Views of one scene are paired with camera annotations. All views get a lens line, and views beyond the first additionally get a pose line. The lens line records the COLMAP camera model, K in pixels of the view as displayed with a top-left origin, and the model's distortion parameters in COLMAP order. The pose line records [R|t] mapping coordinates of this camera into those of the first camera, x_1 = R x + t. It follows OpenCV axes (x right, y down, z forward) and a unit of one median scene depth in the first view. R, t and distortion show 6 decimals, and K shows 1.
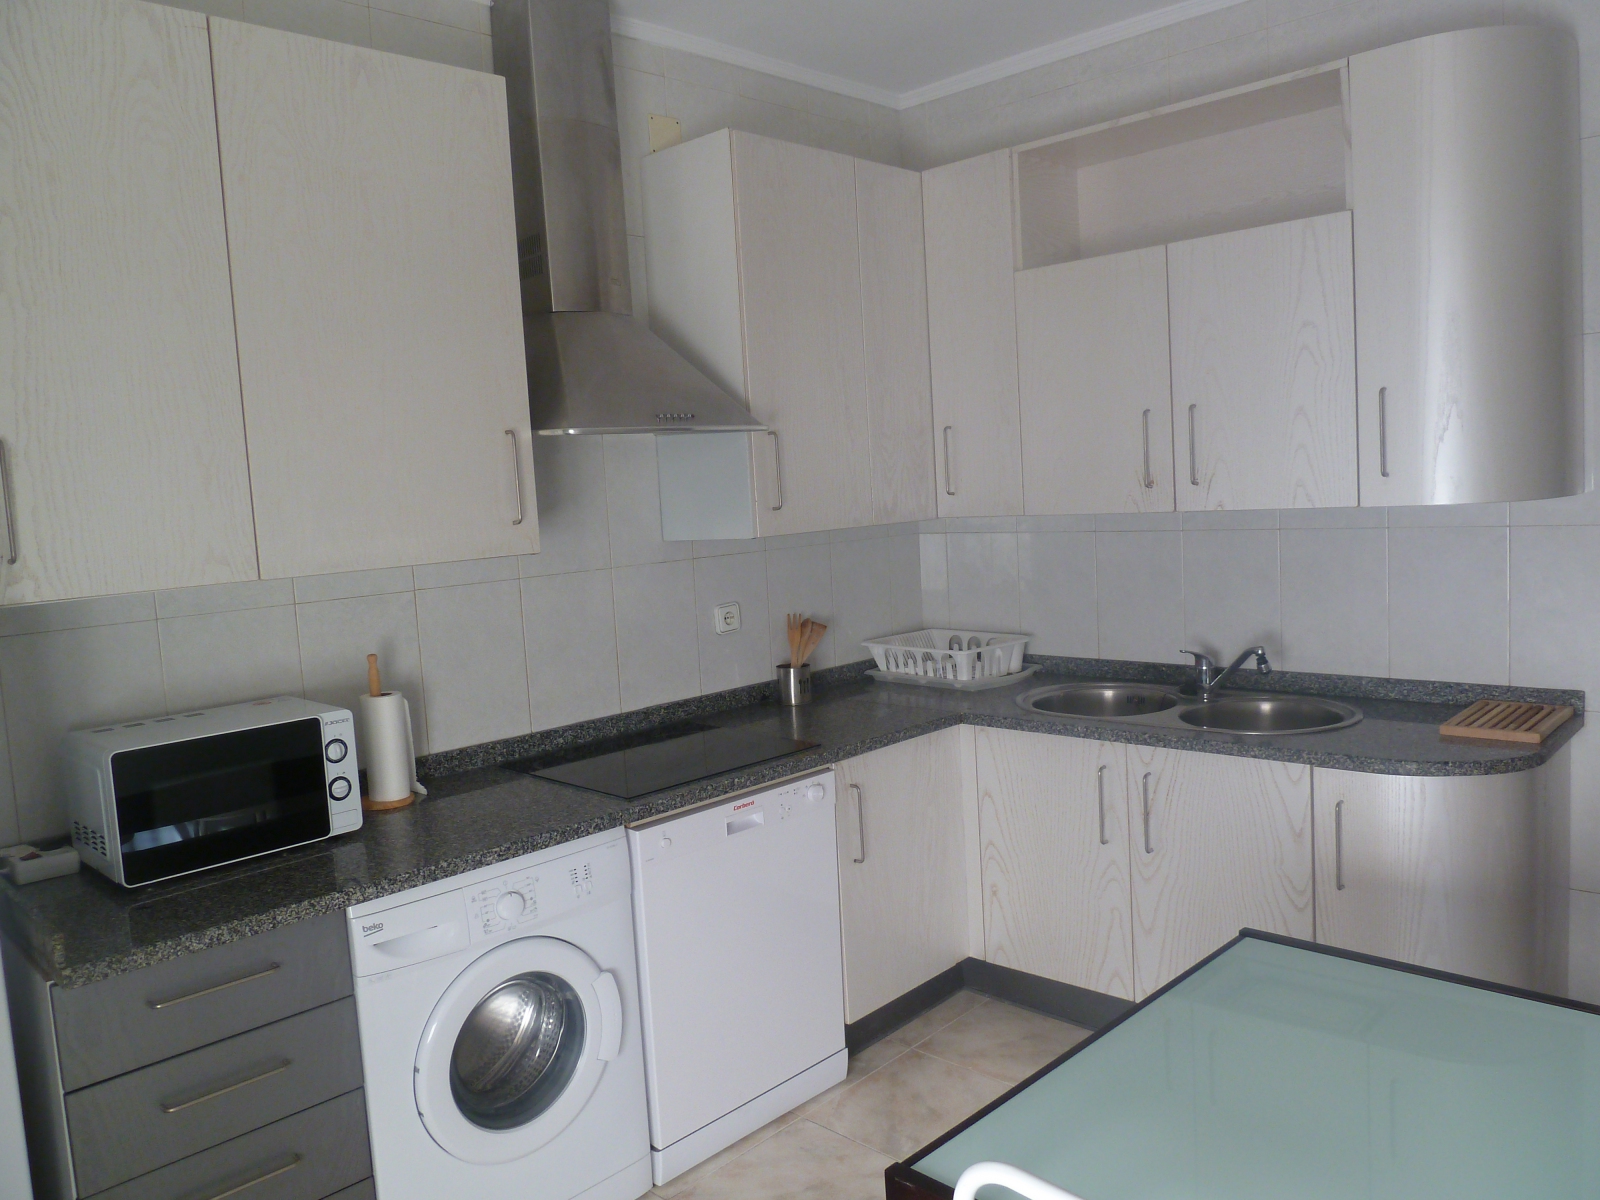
lens RADIAL K [[1206.2, 0, 802.6], [0, 1206.2, 602.2], [0, 0, 1]] dist [-0.028526, 0.000044]
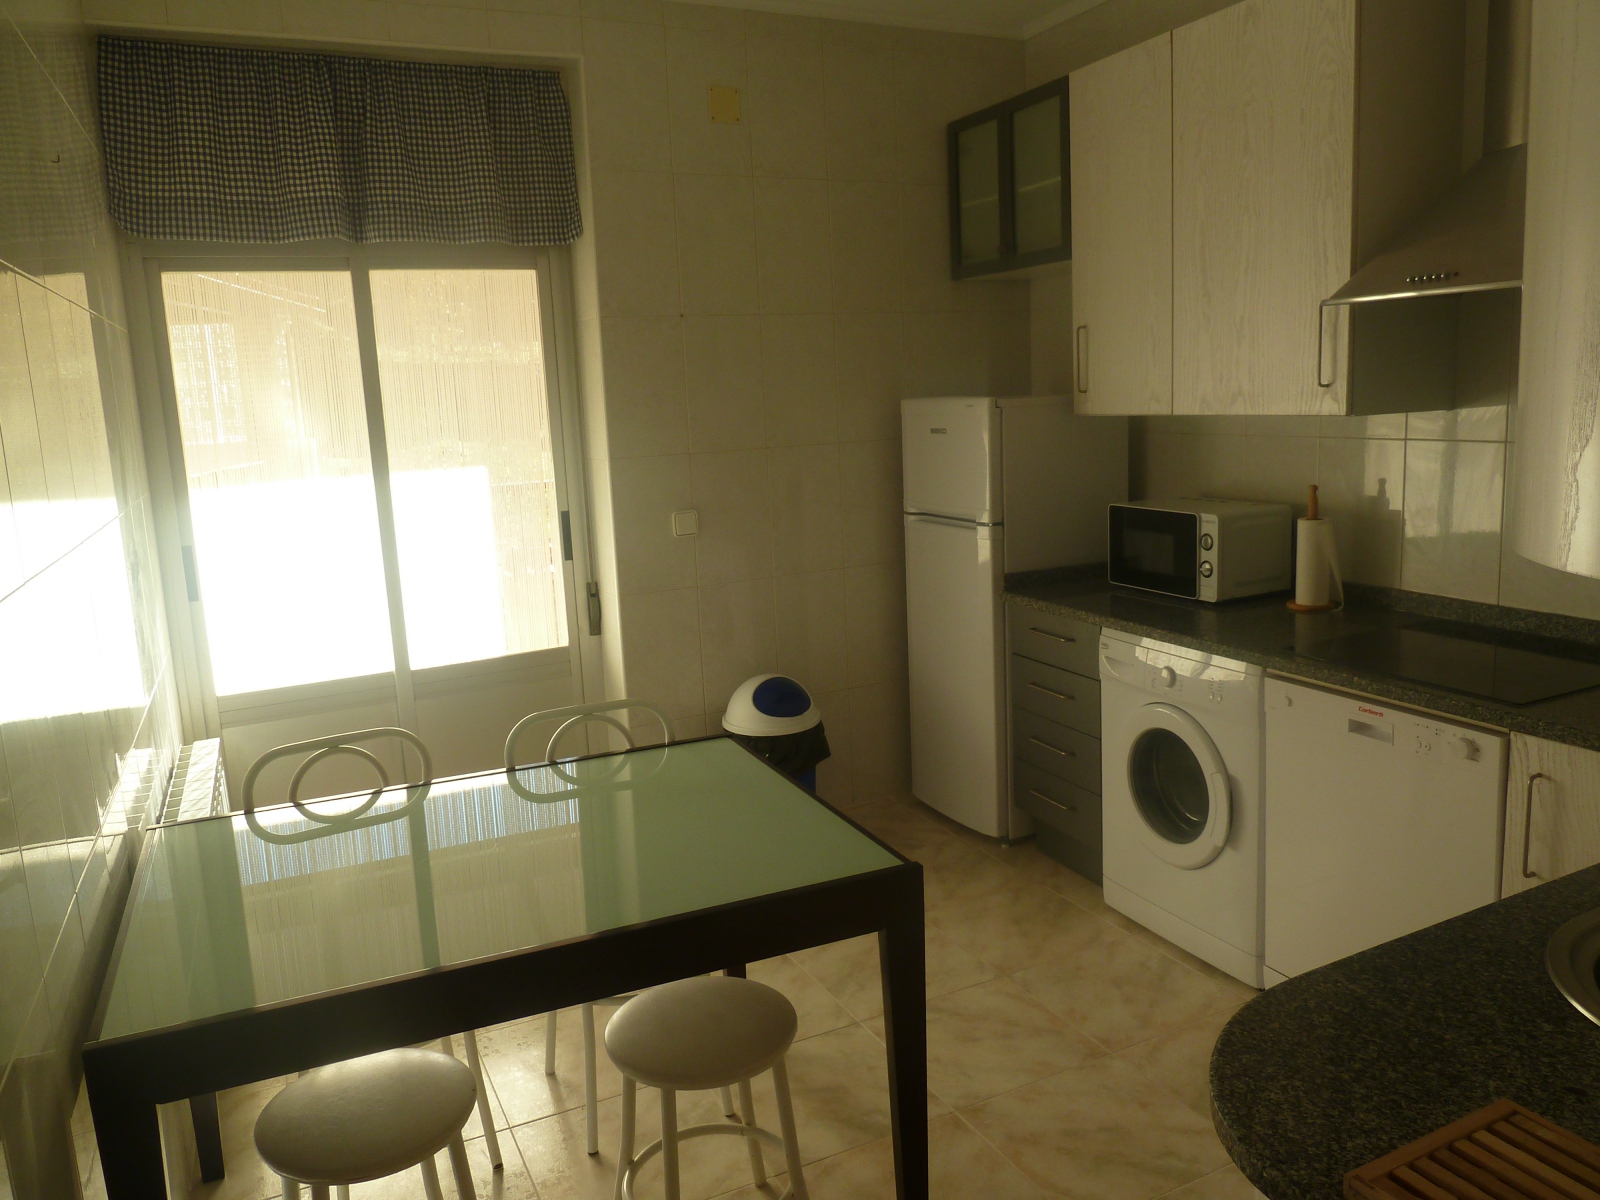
lens RADIAL K [[1206.2, 0, 802.7], [0, 1206.2, 595.5], [0, 0, 1]] dist [-0.028526, 0.000044]
pose [[-0.348737, 0.234636, -0.907374, 1.064539], [-0.024794, 0.965506, 0.259198, -0.168644], [0.936892, 0.112890, -0.330890, 1.023993]]
